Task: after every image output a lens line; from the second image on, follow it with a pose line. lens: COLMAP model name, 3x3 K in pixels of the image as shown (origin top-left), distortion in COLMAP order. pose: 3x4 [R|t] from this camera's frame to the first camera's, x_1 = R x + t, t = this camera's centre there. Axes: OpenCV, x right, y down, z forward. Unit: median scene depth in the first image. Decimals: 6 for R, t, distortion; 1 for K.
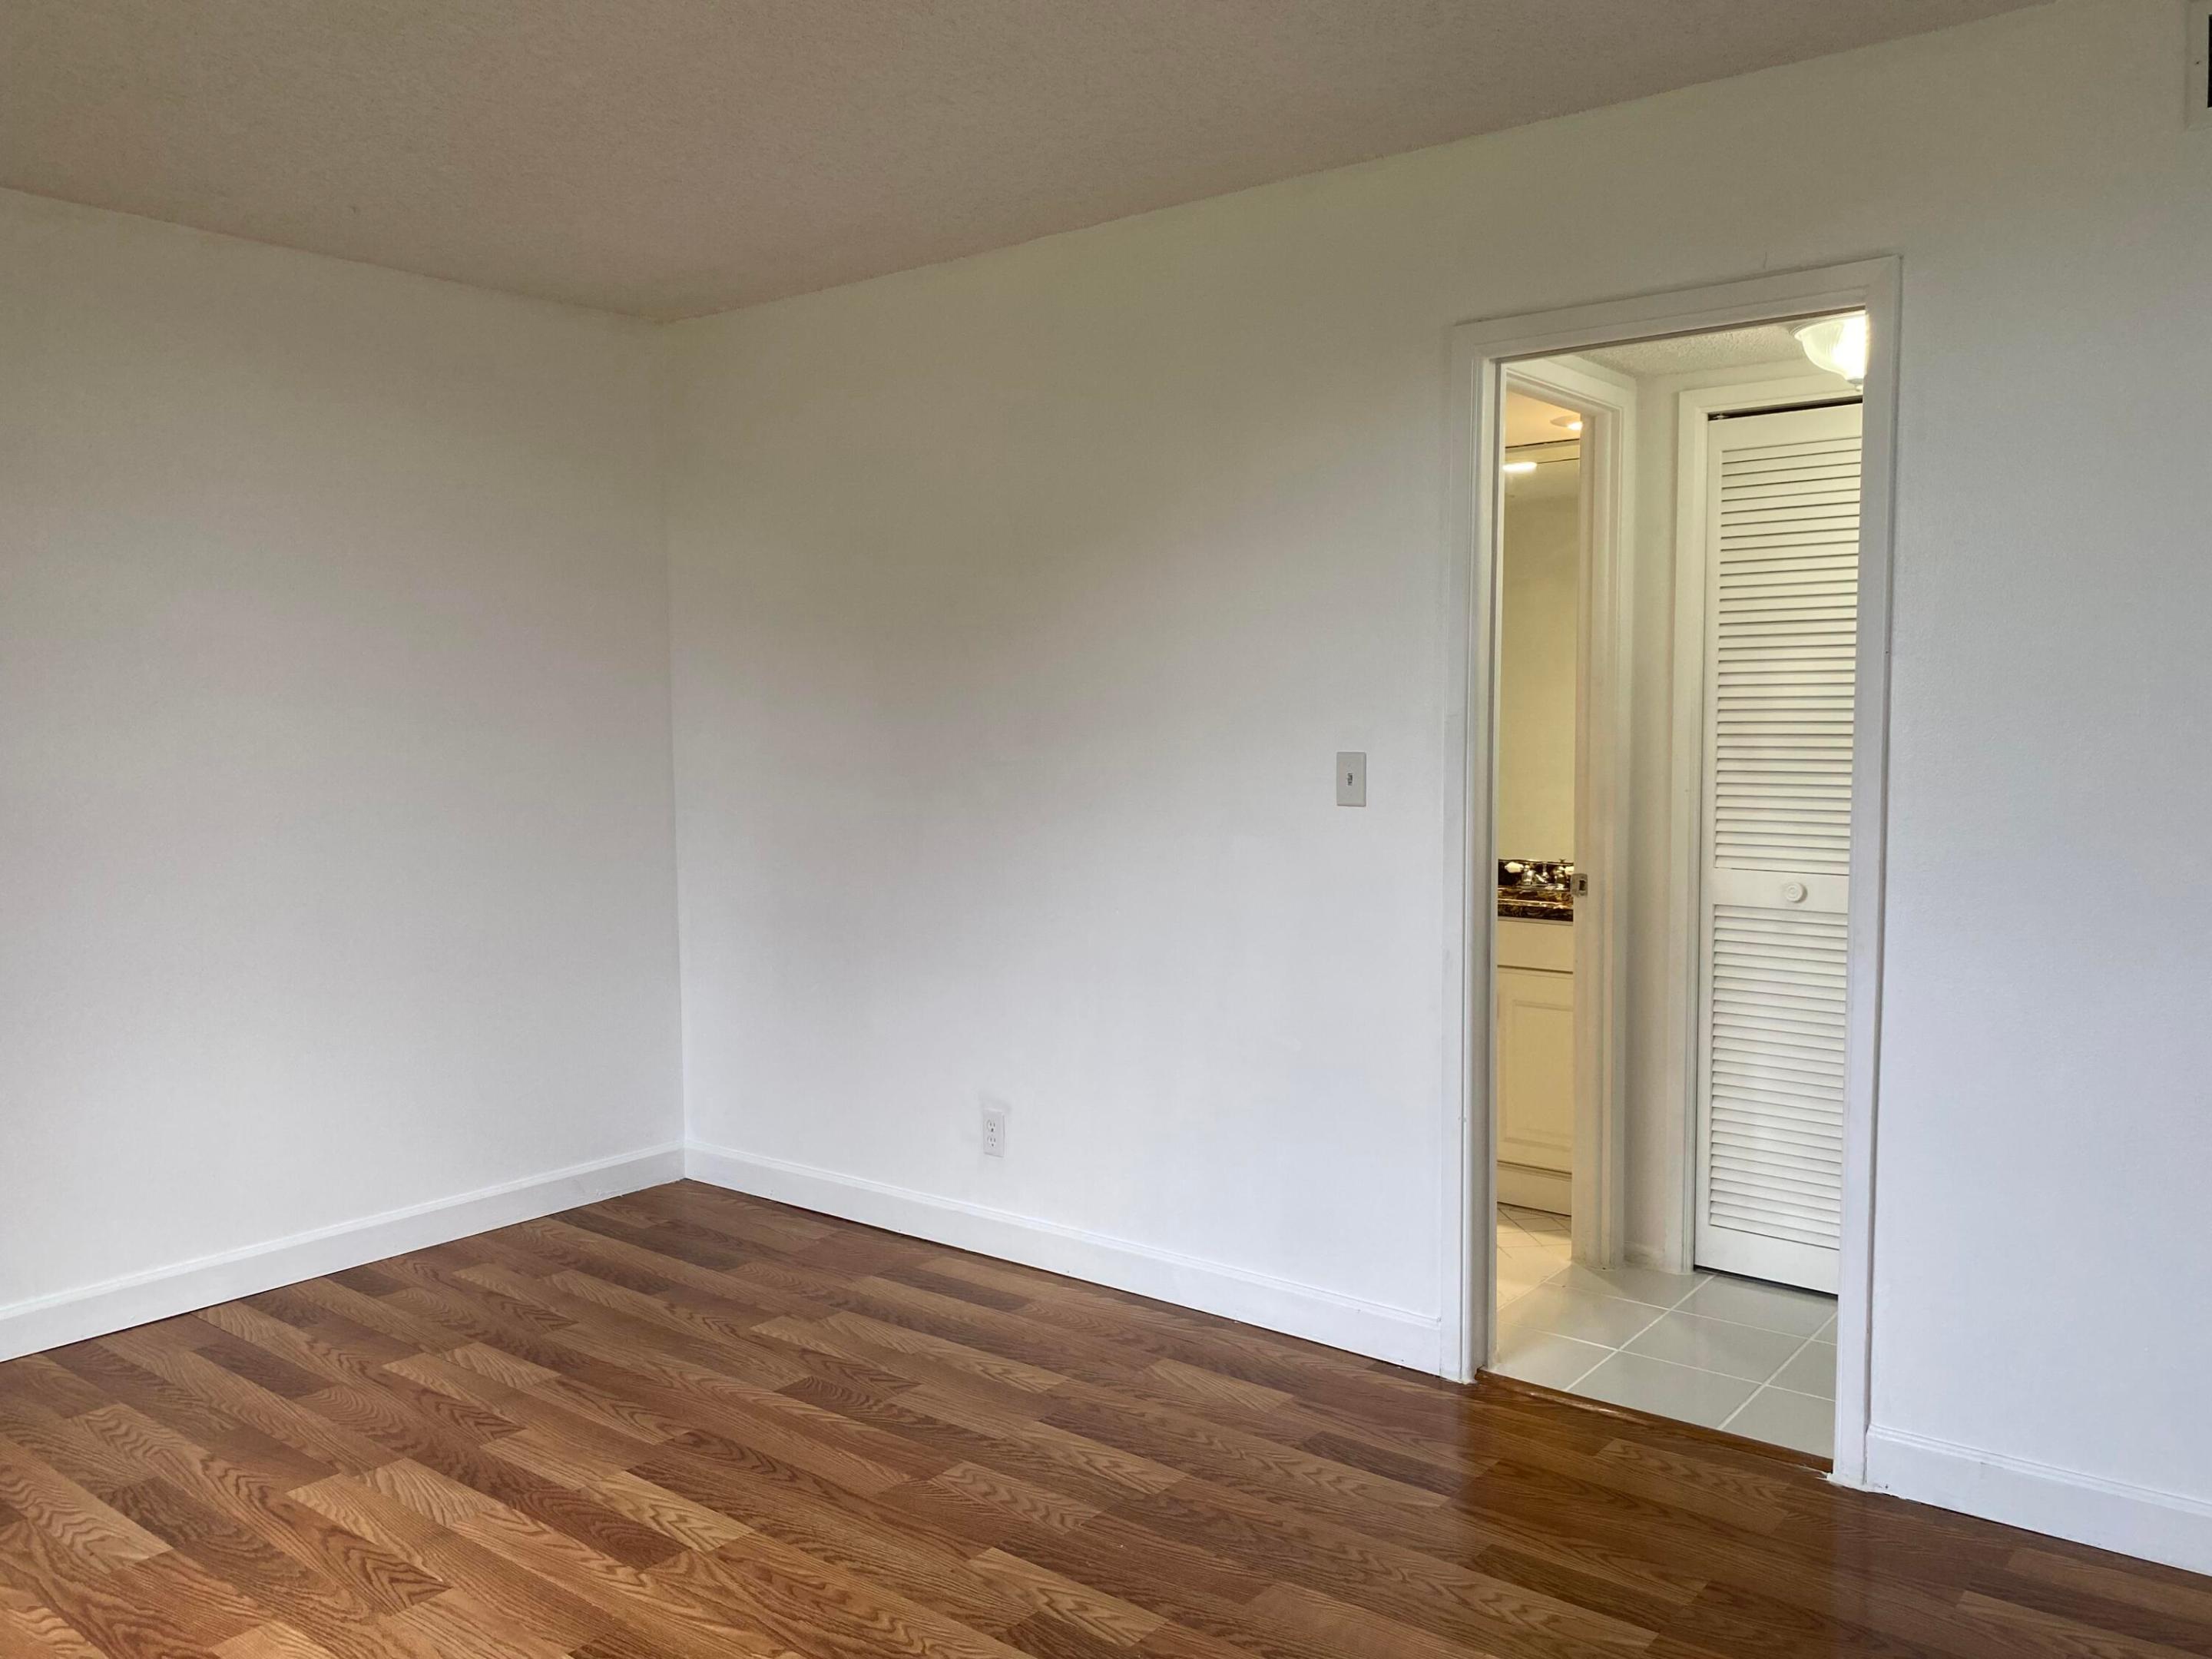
lens RADIAL K [[1692.5, 0, 1106.0], [0, 1692.5, 829.5], [0, 0, 1]] dist [0.054605, -0.055539]
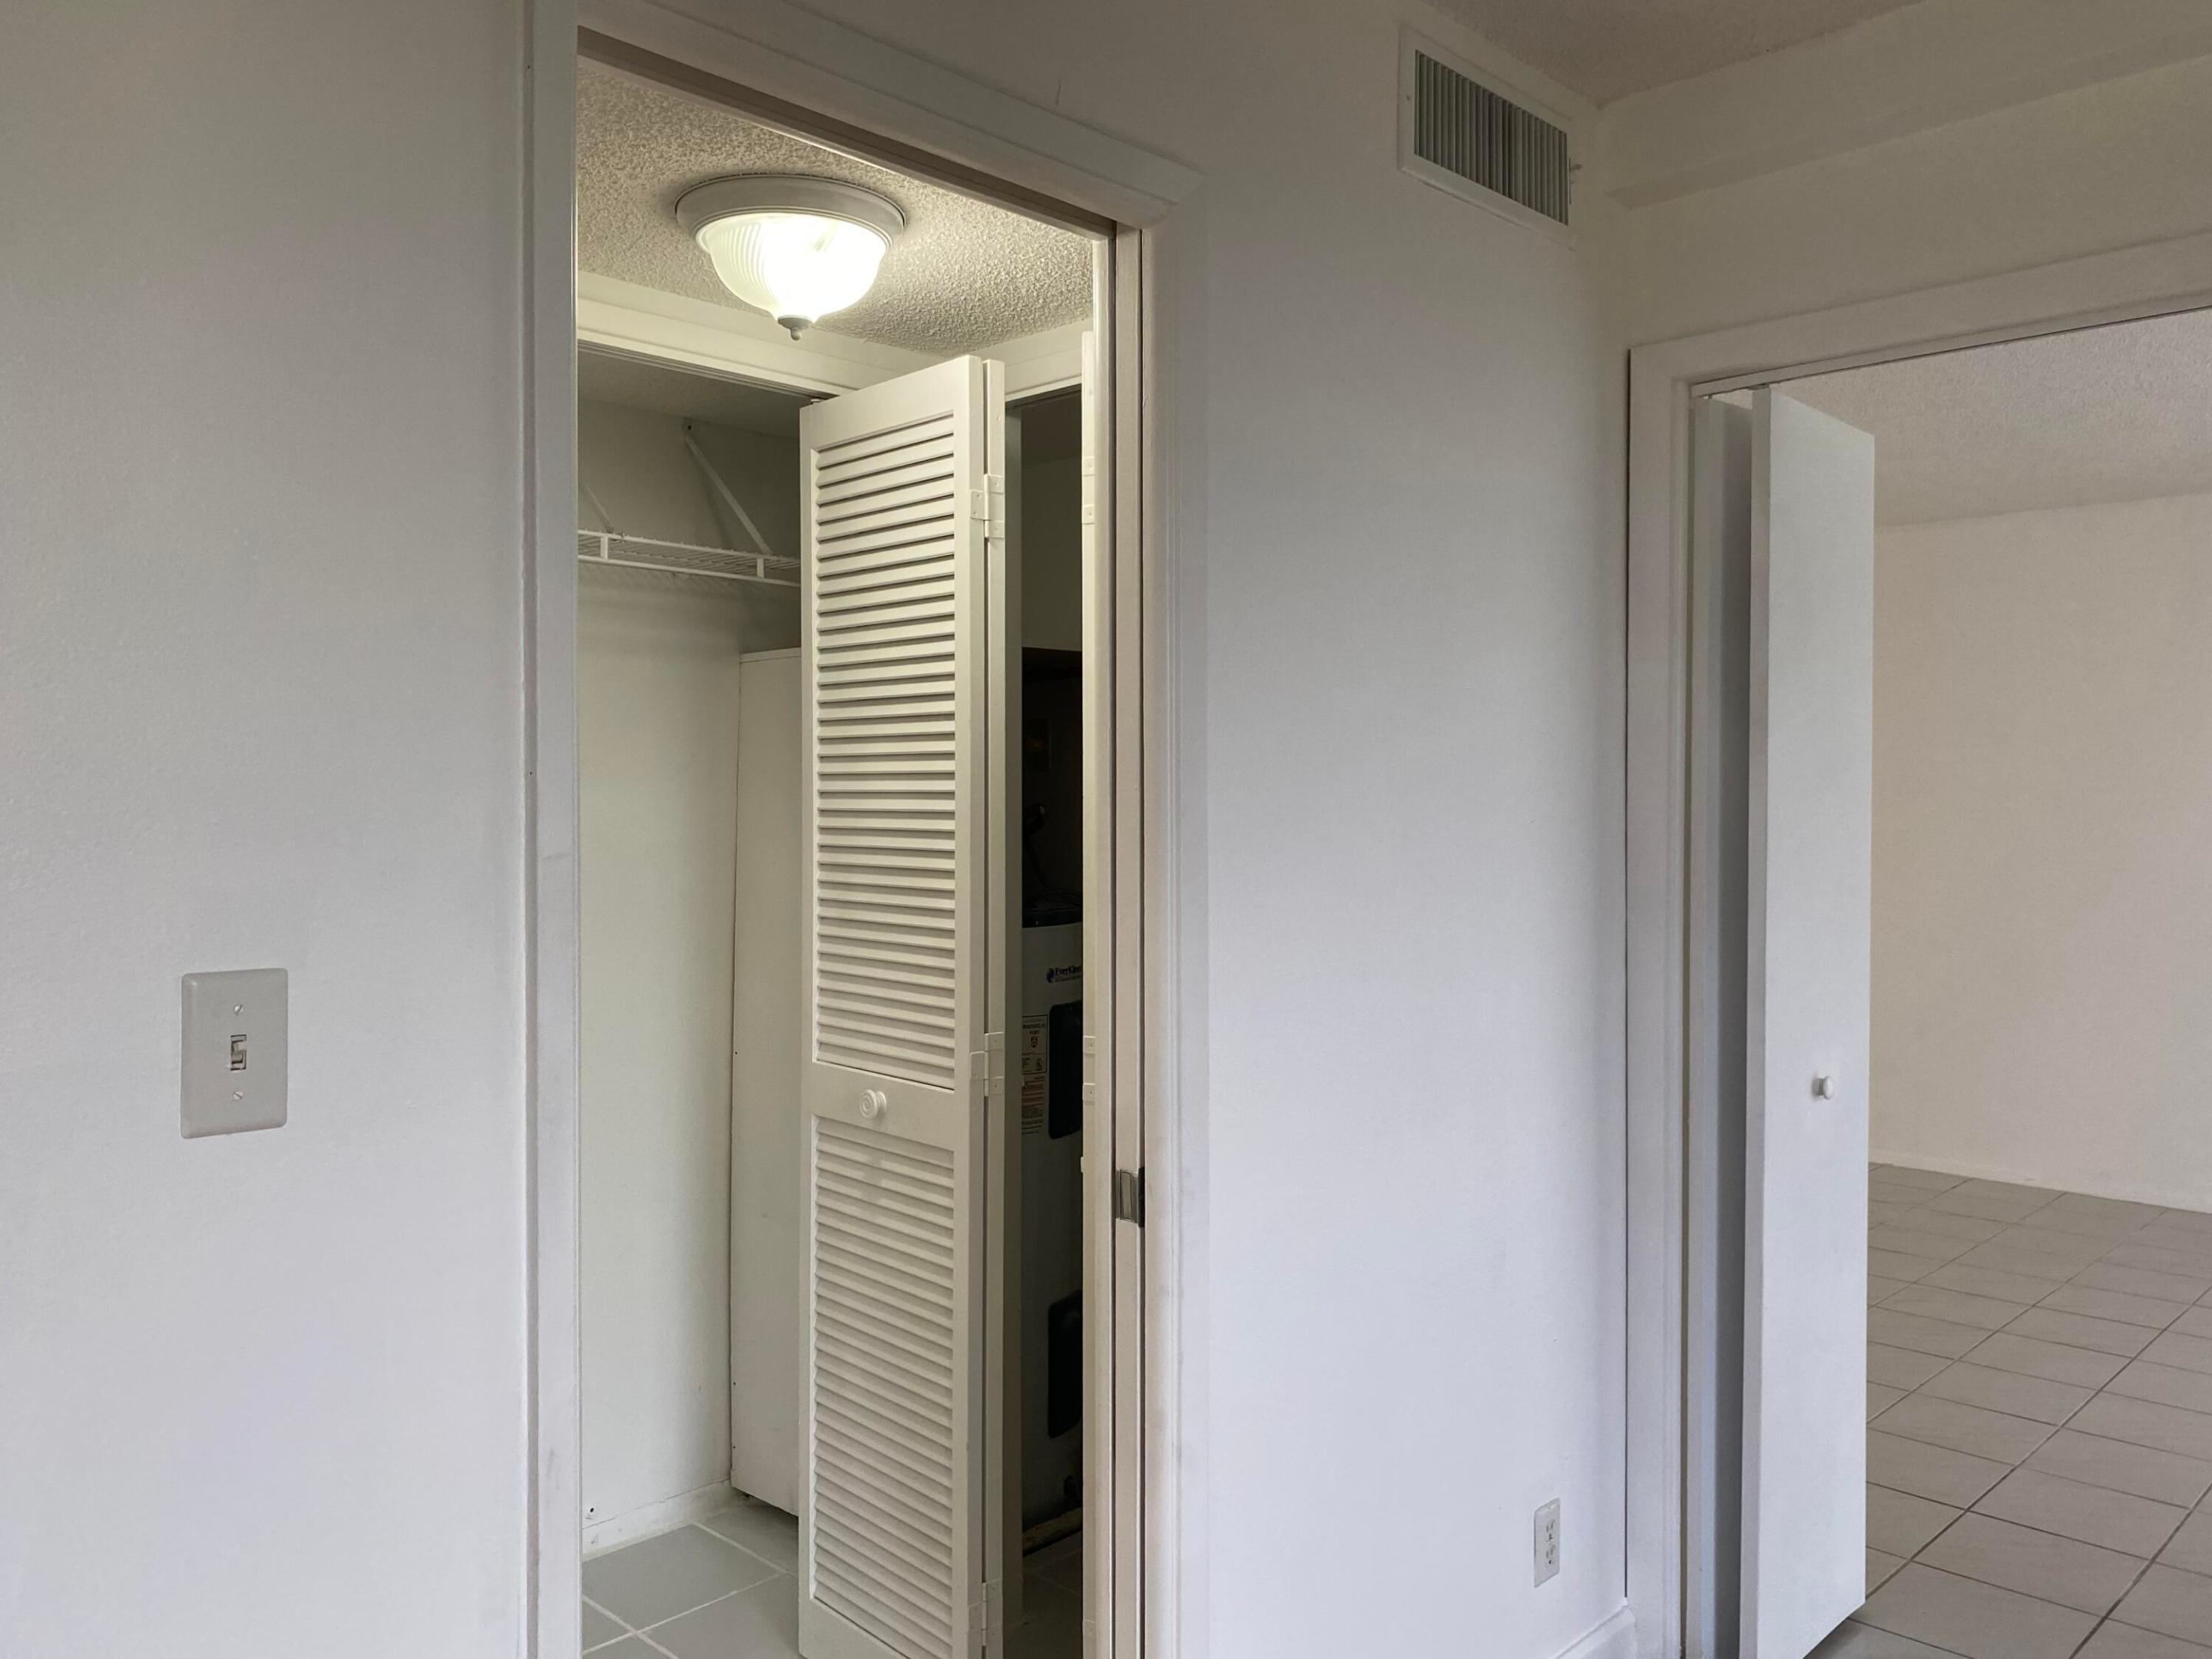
lens RADIAL K [[1692.5, 0, 1106.0], [0, 1692.5, 829.5], [0, 0, 1]] dist [0.054605, -0.055539]
pose [[0.103425, -0.007736, 0.994607, -0.180491], [0.069118, 0.997608, 0.000572, -0.064376], [-0.992233, 0.068686, 0.103713, 0.822076]]
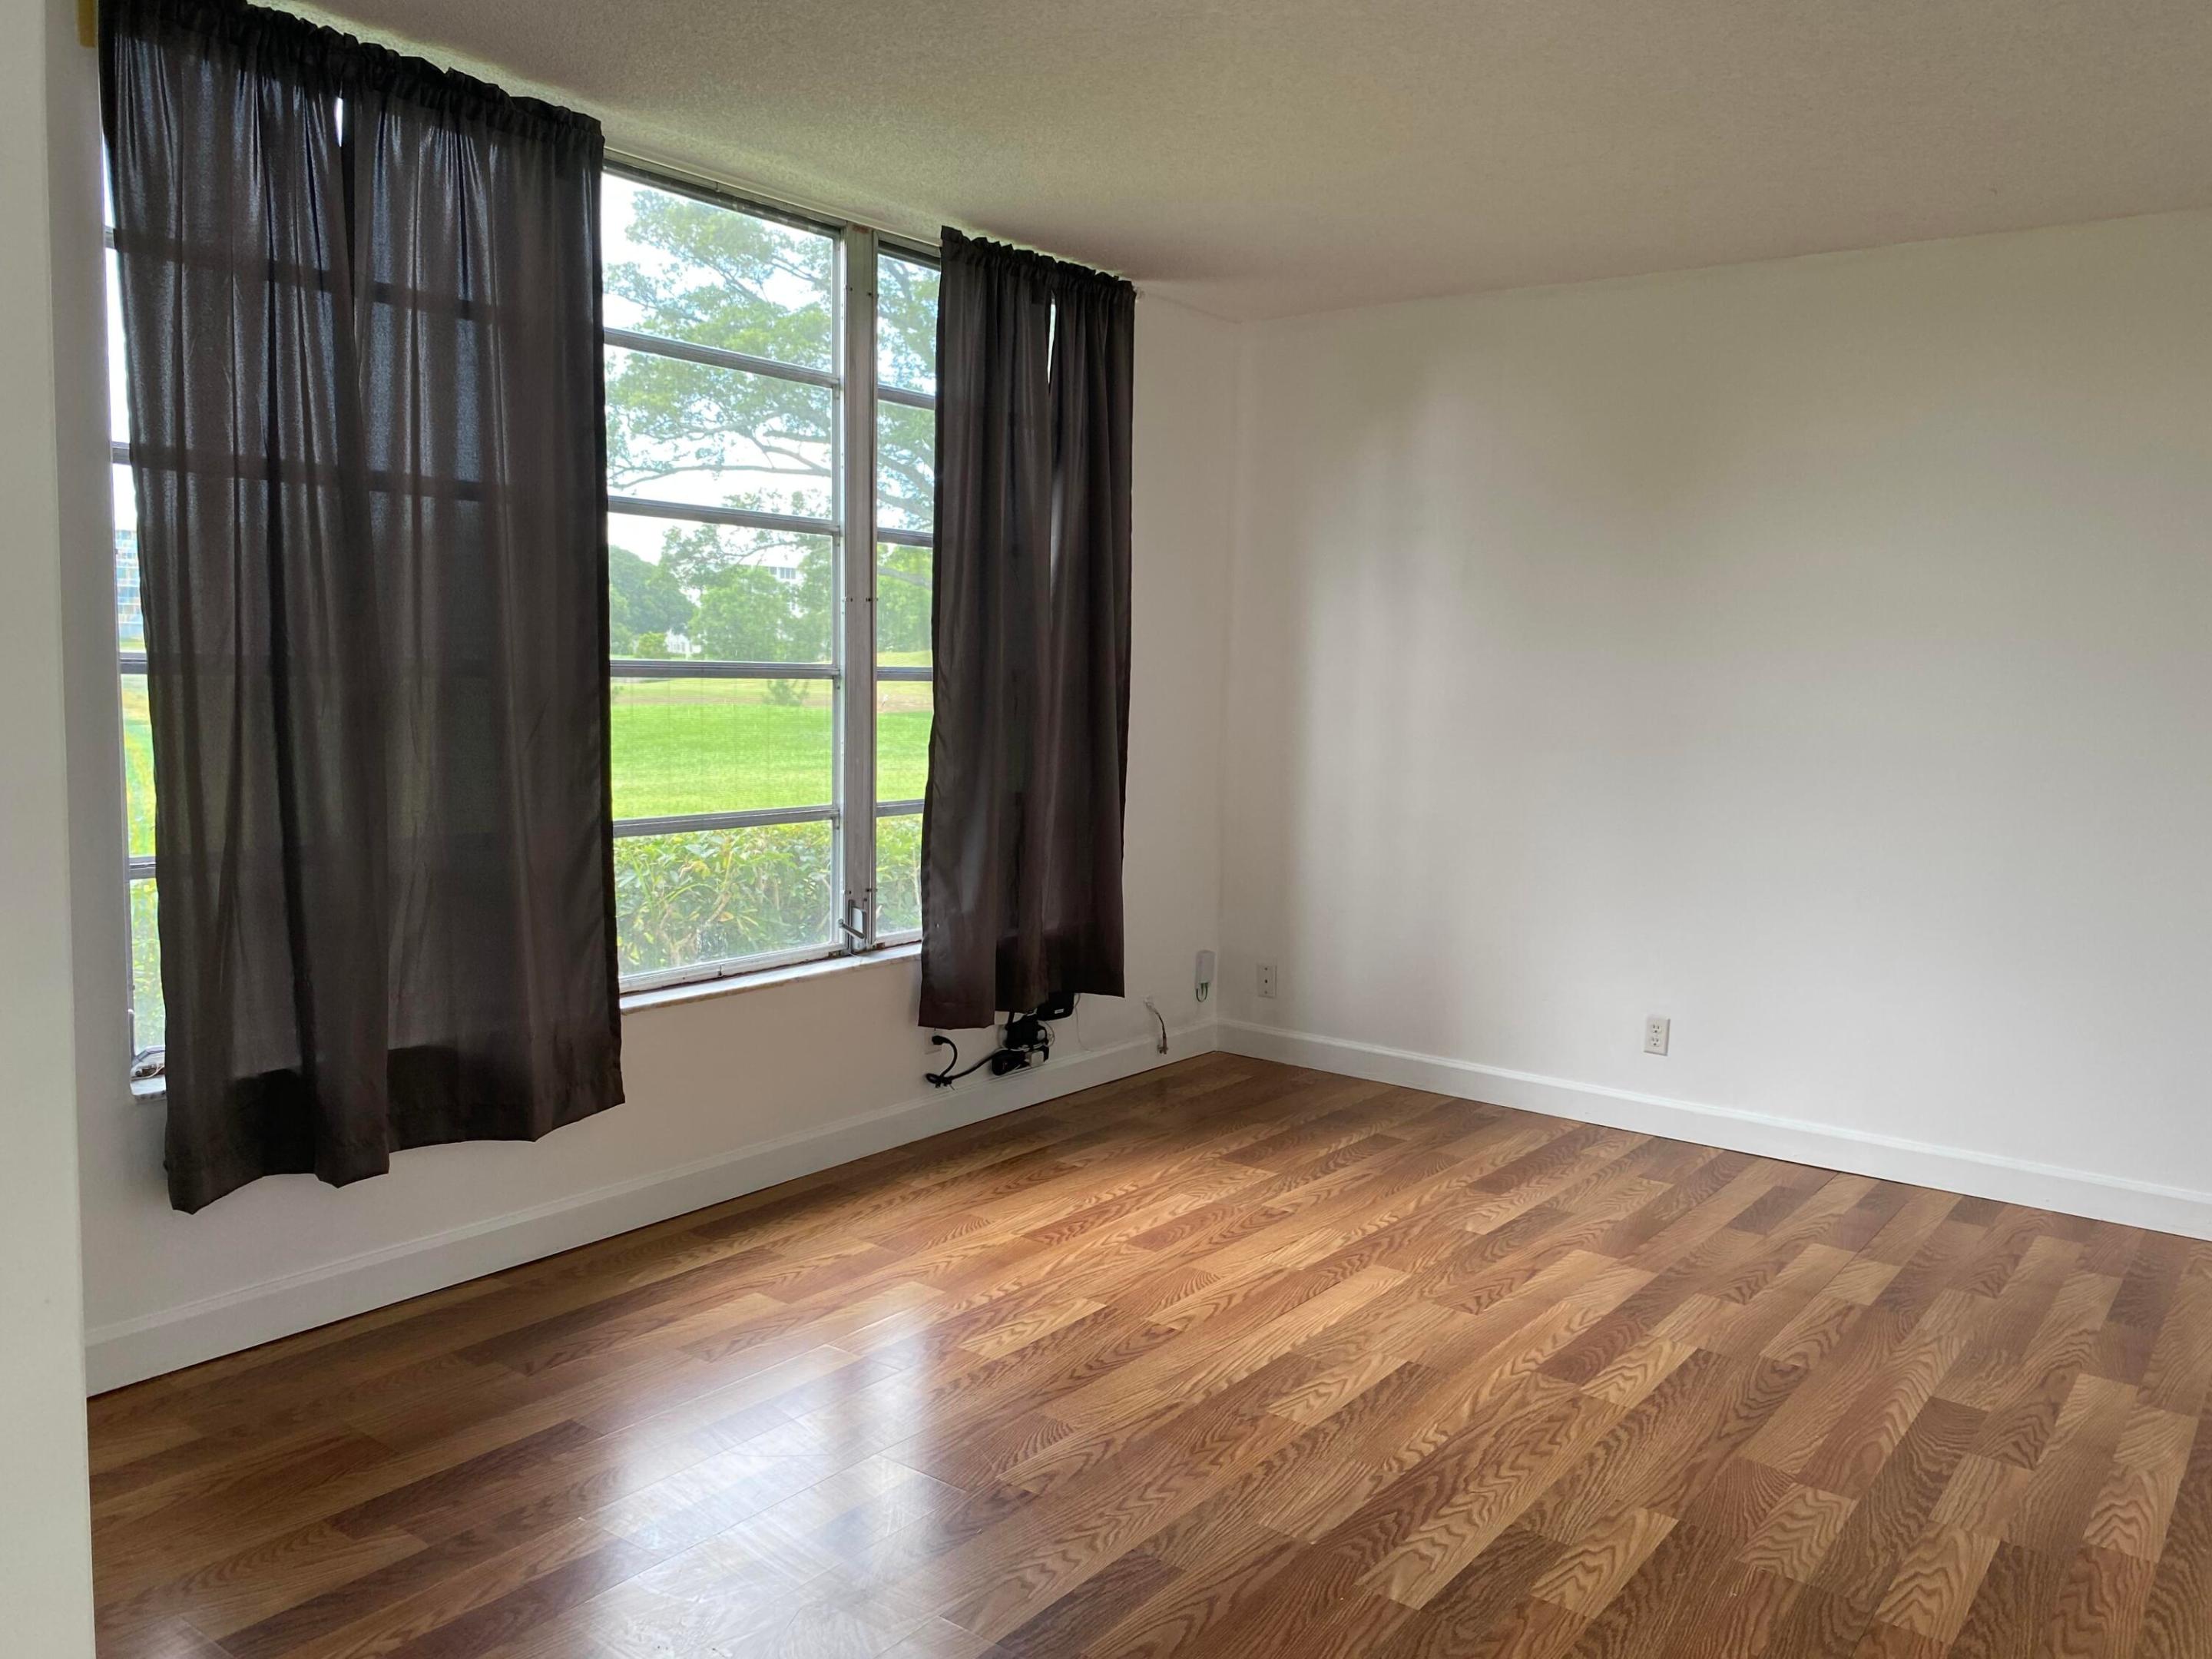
lens RADIAL K [[1704.7, 0, 1106.0], [0, 1704.7, 829.5], [0, 0, 1]] dist [-0.012879, -0.005058]
pose [[0.026029, 0.106442, -0.993978, 0.686782], [-0.097039, 0.989888, 0.103463, -0.028698], [0.994940, 0.093762, 0.036095, 0.495125]]
